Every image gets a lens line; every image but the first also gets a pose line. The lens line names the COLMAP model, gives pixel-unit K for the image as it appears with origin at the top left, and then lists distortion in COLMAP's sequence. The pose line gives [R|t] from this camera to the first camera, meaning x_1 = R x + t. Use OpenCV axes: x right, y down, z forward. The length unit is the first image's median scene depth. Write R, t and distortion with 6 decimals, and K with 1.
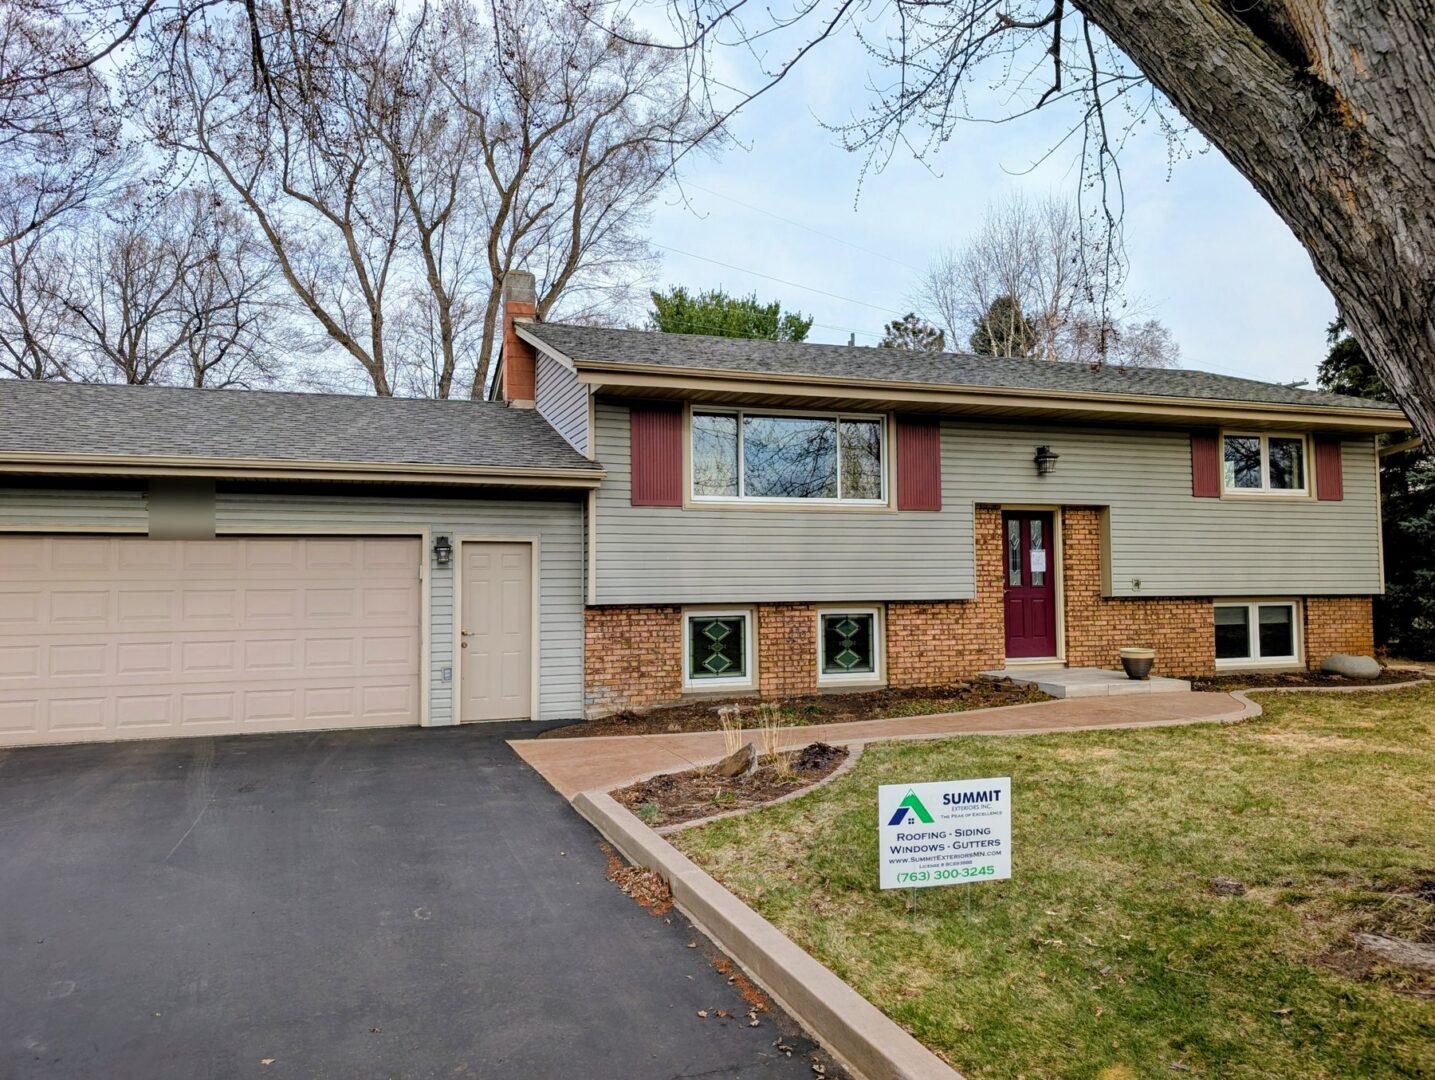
lens RADIAL K [[975.1, 0, 717.5], [0, 975.1, 540.0], [0, 0, 1]] dist [-0.002808, -0.001591]
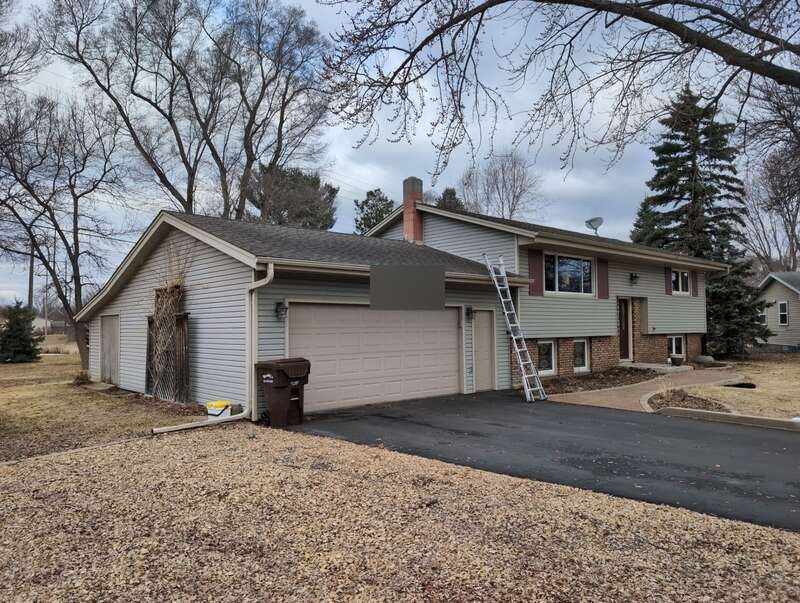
lens RADIAL K [[586.3, 0, 400.0], [0, 586.3, 301.5], [0, 0, 1]] dist [0.000721, -0.002361]
pose [[0.924164, 0.014178, 0.381733, -0.789930], [-0.008066, 0.999812, -0.017605, 0.005341], [-0.381911, 0.013191, 0.924105, -0.147251]]
